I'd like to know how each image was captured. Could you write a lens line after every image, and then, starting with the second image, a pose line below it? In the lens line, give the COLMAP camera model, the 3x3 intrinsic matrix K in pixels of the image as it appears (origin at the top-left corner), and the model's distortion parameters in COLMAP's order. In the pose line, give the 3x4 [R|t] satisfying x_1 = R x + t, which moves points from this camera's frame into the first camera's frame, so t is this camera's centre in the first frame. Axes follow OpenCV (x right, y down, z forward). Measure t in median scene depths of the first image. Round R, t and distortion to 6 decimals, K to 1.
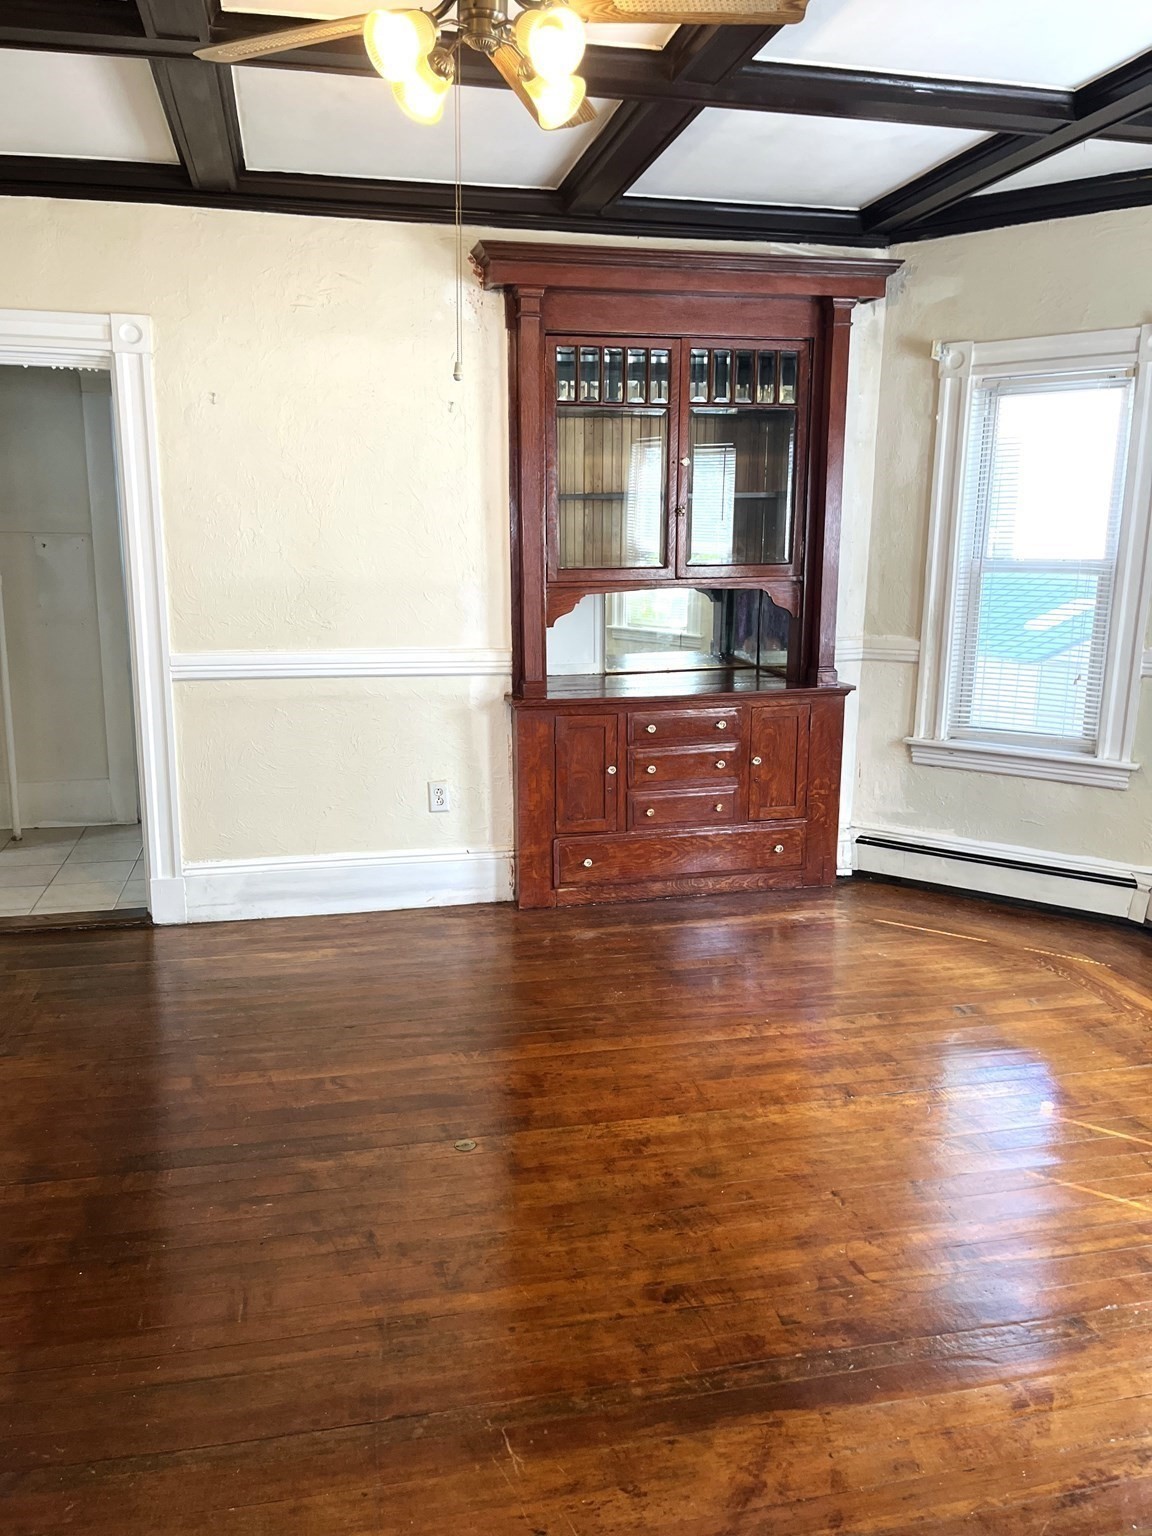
lens RADIAL K [[1176.5, 0, 574.5], [0, 1176.5, 774.4], [0, 0, 1]] dist [0.044067, -0.009038]
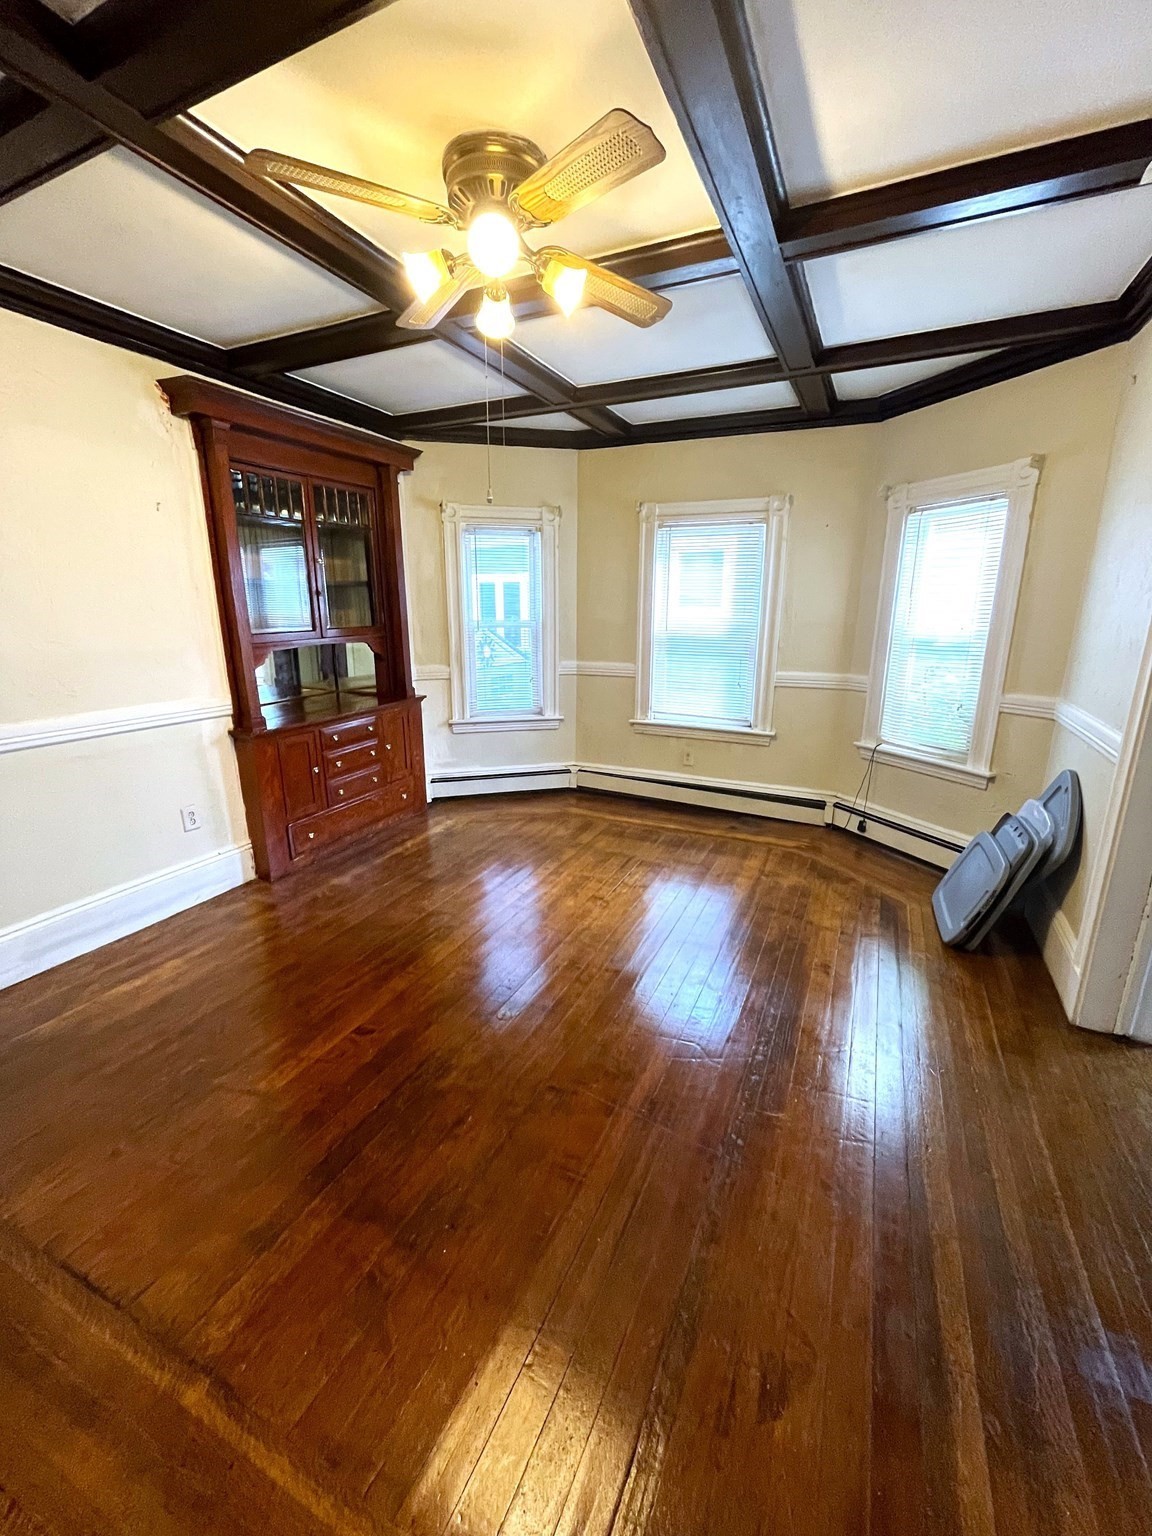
lens RADIAL K [[626.9, 0, 578.1], [0, 626.9, 763.1], [0, 0, 1]] dist [-0.001152, -0.000211]
pose [[0.615421, -0.196398, 0.763338, -0.364850], [0.159416, 0.979459, 0.123479, -0.056668], [-0.771909, 0.045697, 0.634088, 0.247443]]
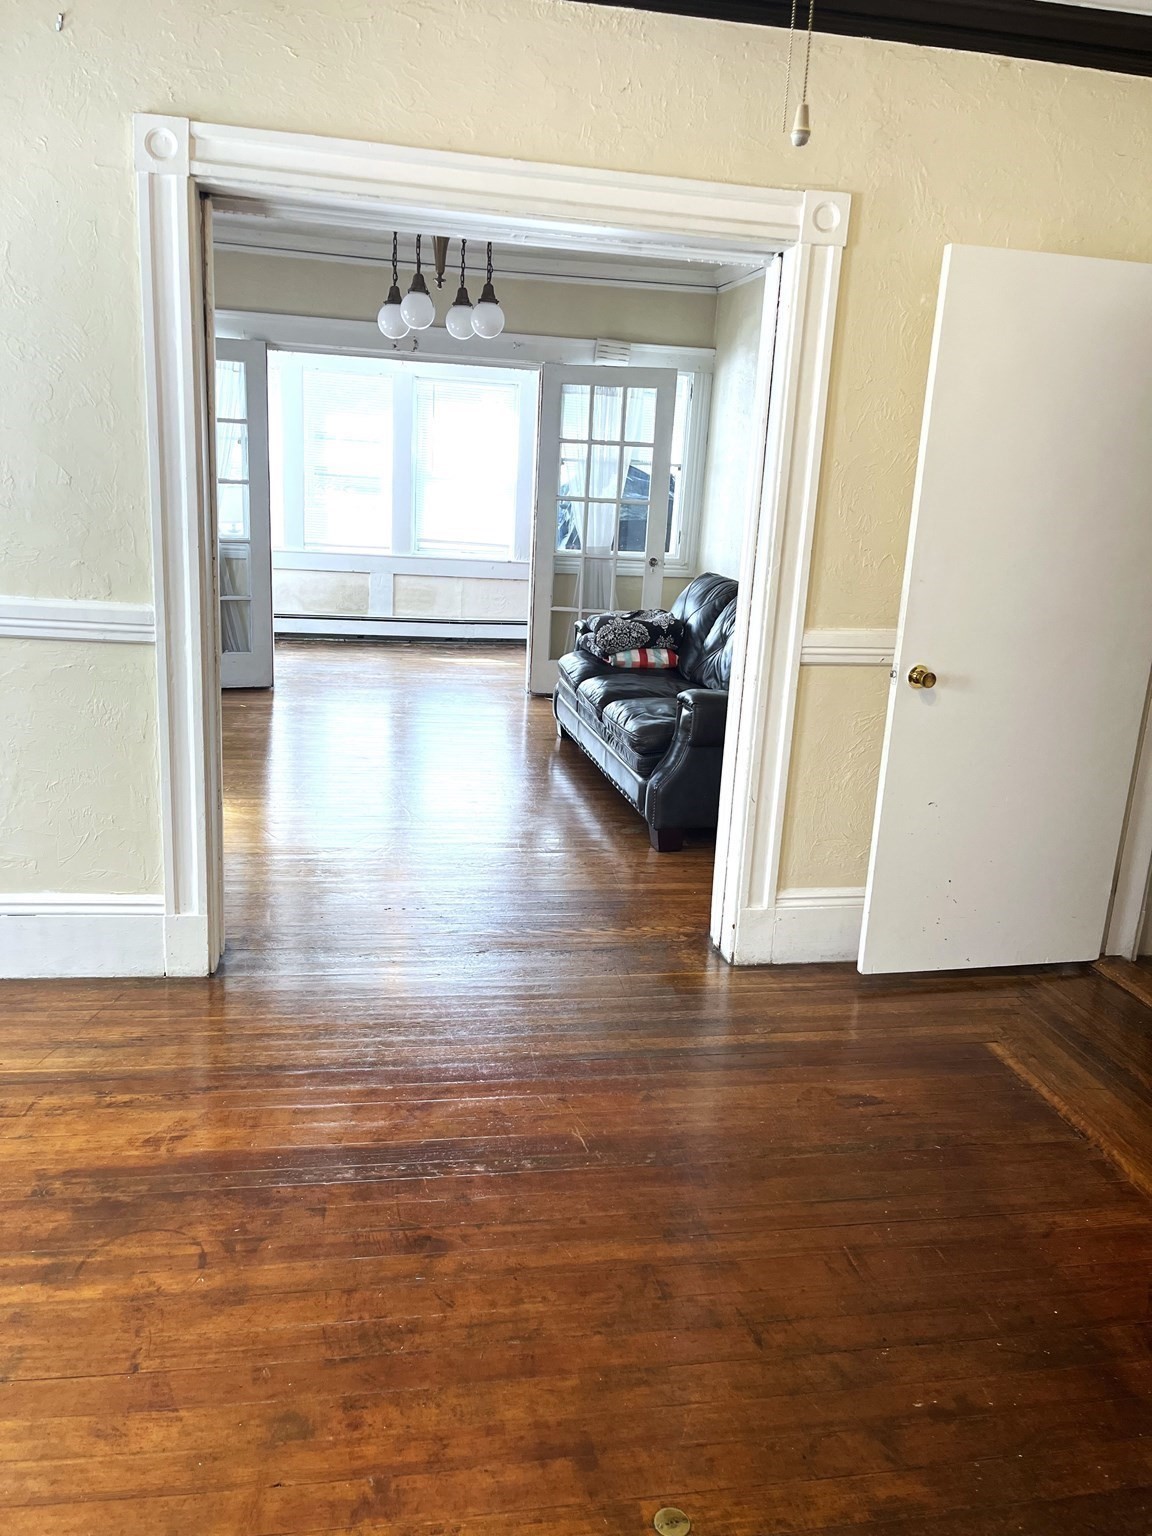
lens RADIAL K [[1176.5, 0, 578.0], [0, 1176.5, 767.7], [0, 0, 1]] dist [0.044067, -0.009038]
pose [[-0.997105, -0.072838, 0.021829, -0.020023], [-0.055616, 0.894366, 0.443866, -0.174054], [-0.051853, 0.441367, -0.895827, 0.849277]]
